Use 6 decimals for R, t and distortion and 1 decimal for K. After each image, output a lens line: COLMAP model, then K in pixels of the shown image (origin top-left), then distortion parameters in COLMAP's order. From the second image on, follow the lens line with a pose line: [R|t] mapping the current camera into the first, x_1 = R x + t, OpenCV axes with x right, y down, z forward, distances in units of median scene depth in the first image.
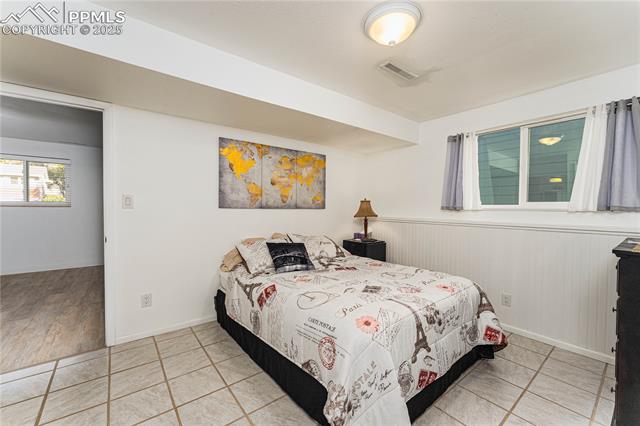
lens RADIAL K [[259.3, 0, 321.5], [0, 259.3, 213.4], [0, 0, 1]] dist [0.001196, 0.000042]
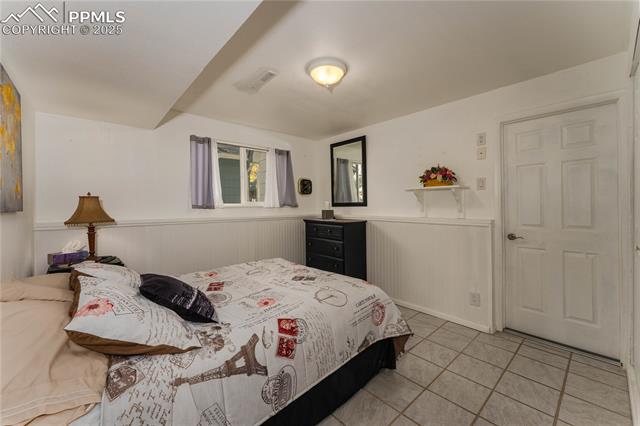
lens RADIAL K [[259.3, 0, 322.1], [0, 259.3, 207.0], [0, 0, 1]] dist [0.001196, 0.000042]
pose [[-0.057320, -0.016392, 0.998221, -0.808415], [0.029164, 0.999411, 0.018087, -0.033187], [-0.997930, 0.030149, -0.056808, 0.837057]]
